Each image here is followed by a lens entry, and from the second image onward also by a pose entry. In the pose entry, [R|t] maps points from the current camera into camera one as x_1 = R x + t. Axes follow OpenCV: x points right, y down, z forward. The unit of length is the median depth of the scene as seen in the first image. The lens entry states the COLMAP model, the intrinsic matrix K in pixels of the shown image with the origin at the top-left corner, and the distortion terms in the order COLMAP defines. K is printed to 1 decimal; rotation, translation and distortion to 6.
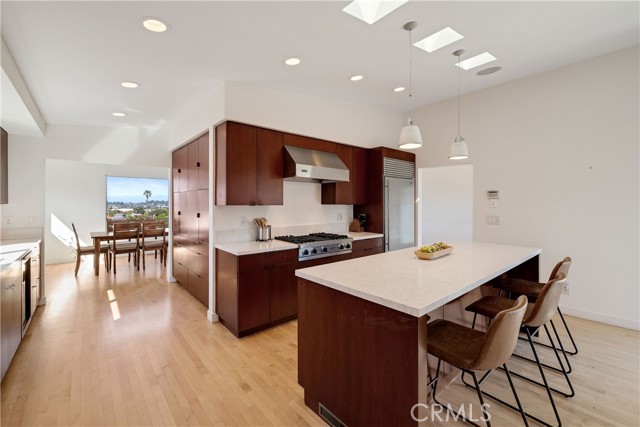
lens RADIAL K [[270.8, 0, 318.8], [0, 270.8, 205.1], [0, 0, 1]] dist [-0.000244, -0.000368]
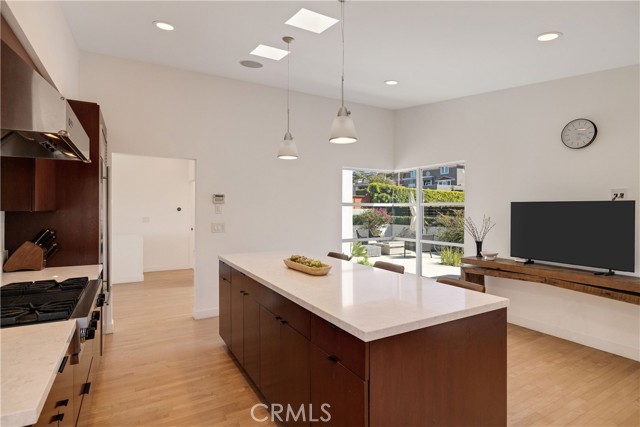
lens RADIAL K [[332.2, 0, 324.0], [0, 332.2, 207.8], [0, 0, 1]] dist [0.000559, -0.000769]
pose [[0.178479, 0.004438, 0.983934, -0.372907], [0.007245, 0.999957, -0.005824, -0.000624], [-0.983917, 0.008168, 0.178439, 0.470380]]
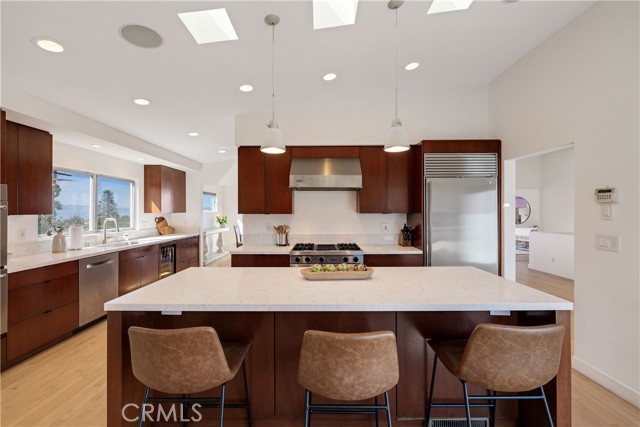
lens RADIAL K [[269.8, 0, 320.0], [0, 269.8, 212.2], [0, 0, 1]] dist [-0.003236, -0.000171]
pose [[0.756880, -0.001190, -0.653552, 0.568194], [-0.000873, 0.999996, -0.002832, -0.003586], [0.653553, 0.002714, 0.756876, 0.224457]]
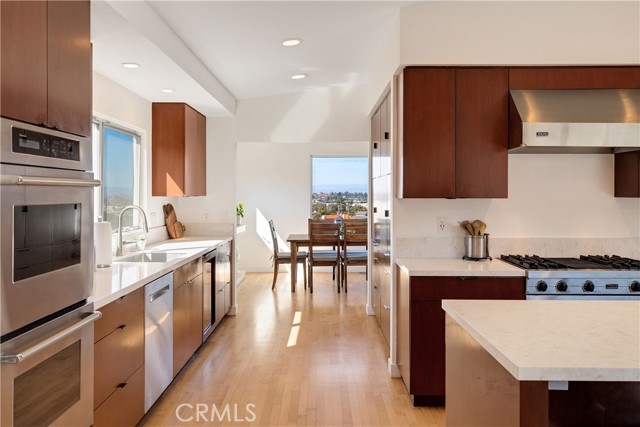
lens RADIAL K [[529.7, 0, 319.2], [0, 529.7, 201.4], [0, 0, 1]] dist [0.003747, 0.002769]
pose [[0.753155, 0.006901, -0.657806, 0.254038], [-0.003081, 0.999971, 0.006963, -0.000108], [0.657835, -0.003217, 0.753155, -0.065032]]
